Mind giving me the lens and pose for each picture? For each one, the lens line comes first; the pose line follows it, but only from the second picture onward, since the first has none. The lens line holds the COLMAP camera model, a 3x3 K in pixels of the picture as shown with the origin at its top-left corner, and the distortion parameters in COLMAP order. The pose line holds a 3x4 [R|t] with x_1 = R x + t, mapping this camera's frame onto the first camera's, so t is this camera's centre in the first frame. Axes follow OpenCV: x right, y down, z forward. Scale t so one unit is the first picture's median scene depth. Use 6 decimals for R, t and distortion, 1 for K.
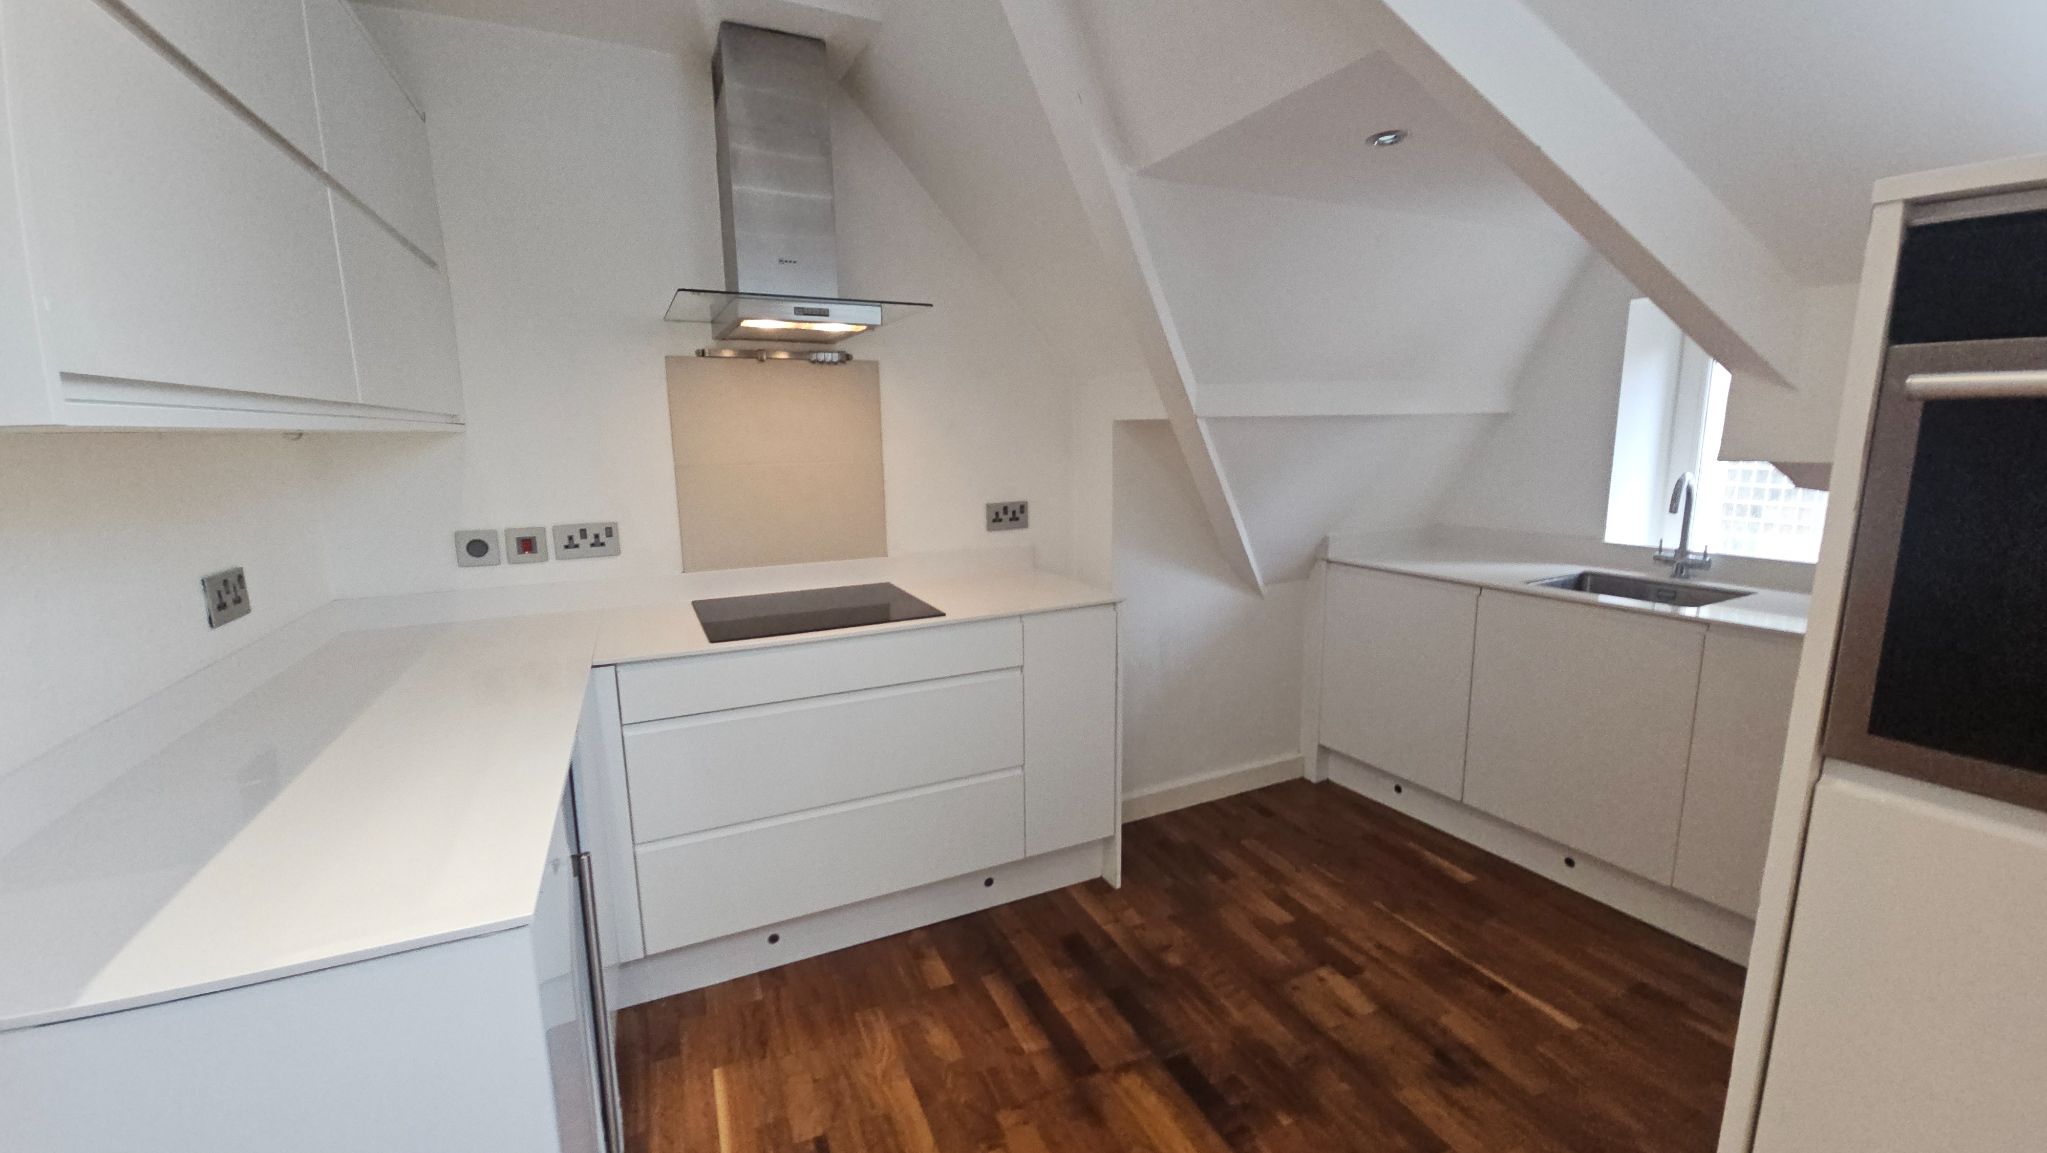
lens RADIAL K [[840.7, 0, 1023.5], [0, 840.7, 576.5], [0, 0, 1]] dist [-0.000908, -0.000100]
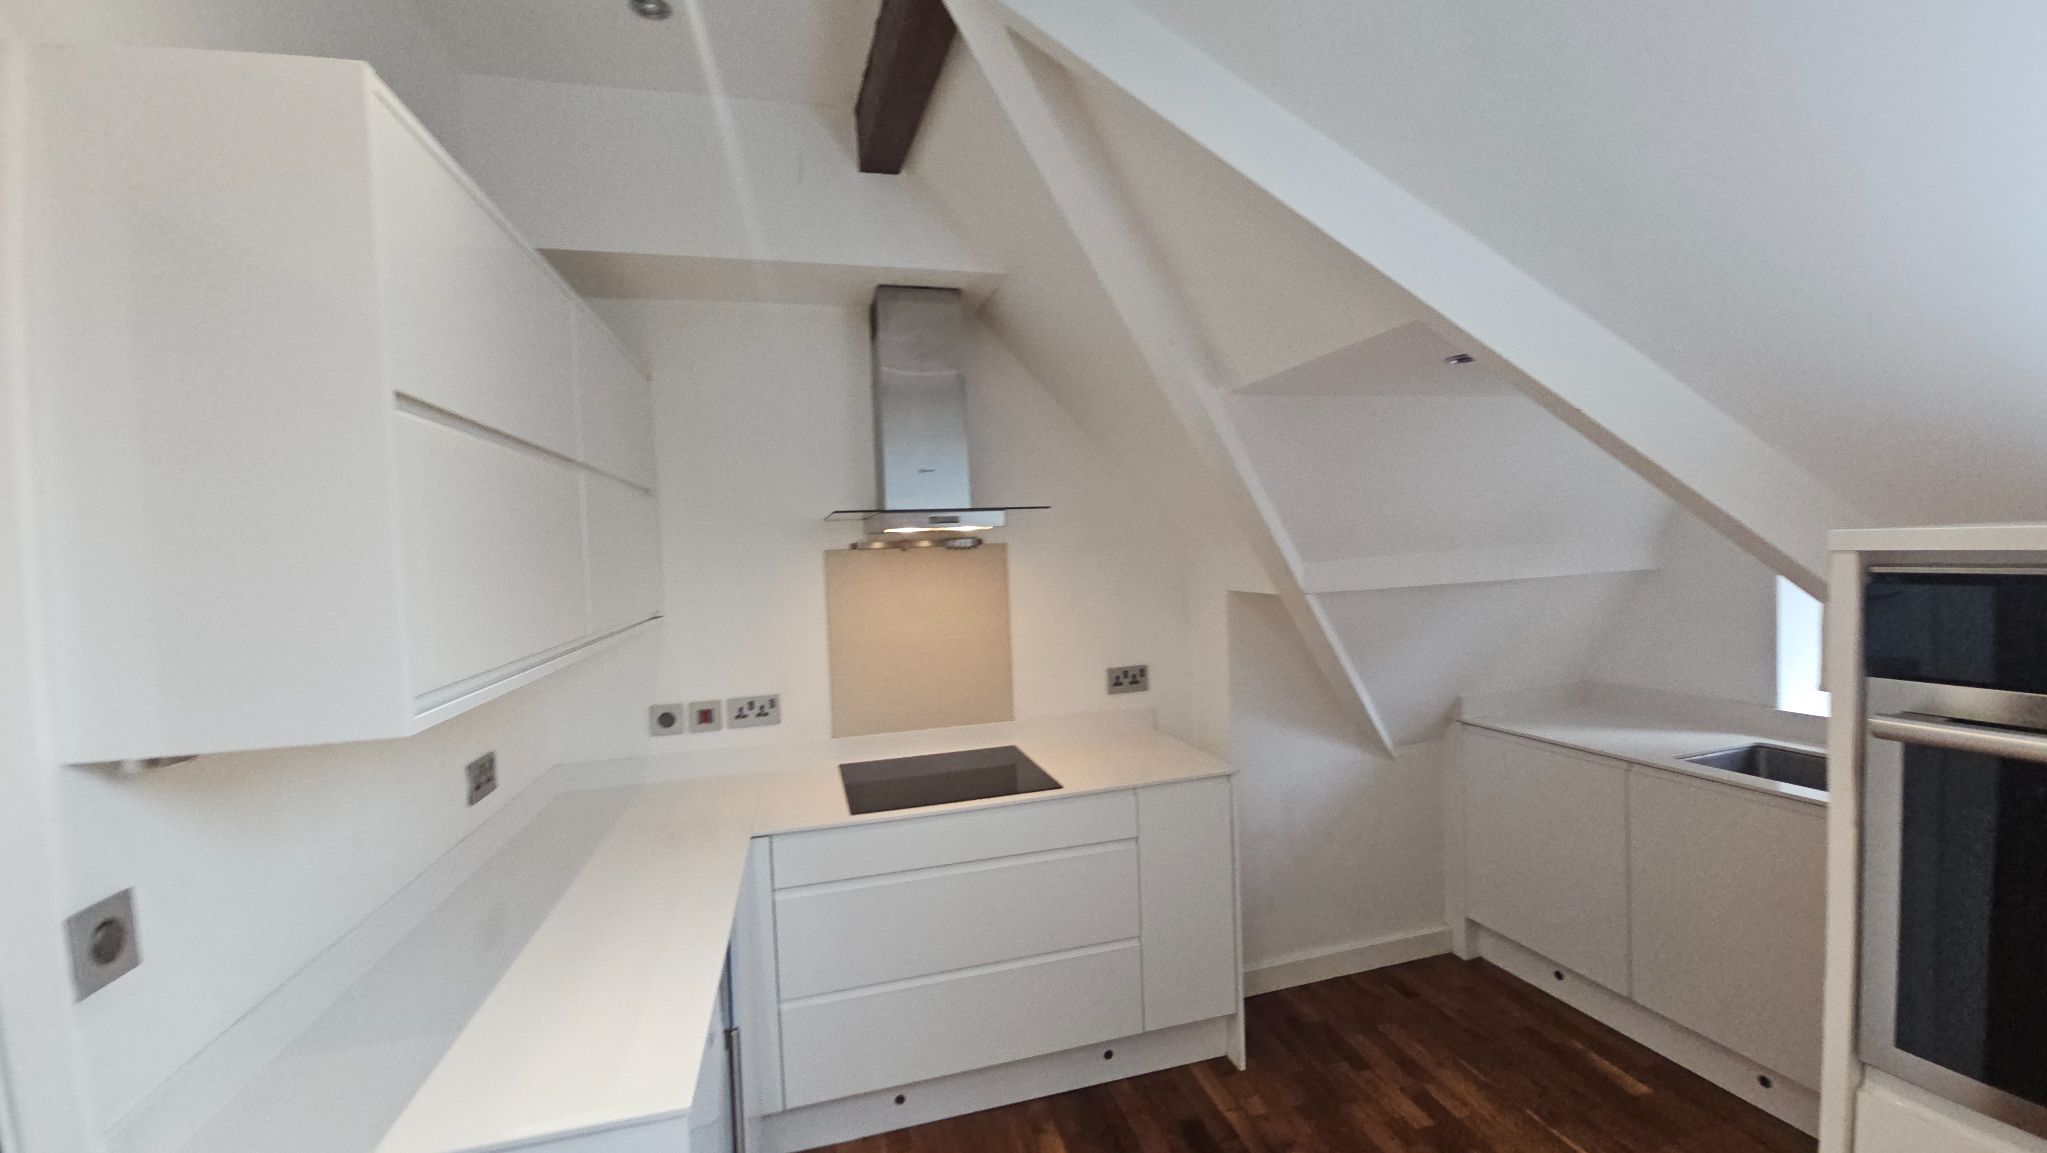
lens RADIAL K [[839.2, 0, 1023.5], [0, 839.2, 576.5], [0, 0, 1]] dist [-0.000006, -0.000187]
pose [[0.984779, -0.017964, -0.172881, 0.043186], [-0.005266, 0.991105, -0.132981, -0.070883], [0.173732, 0.131867, 0.975924, -0.076232]]
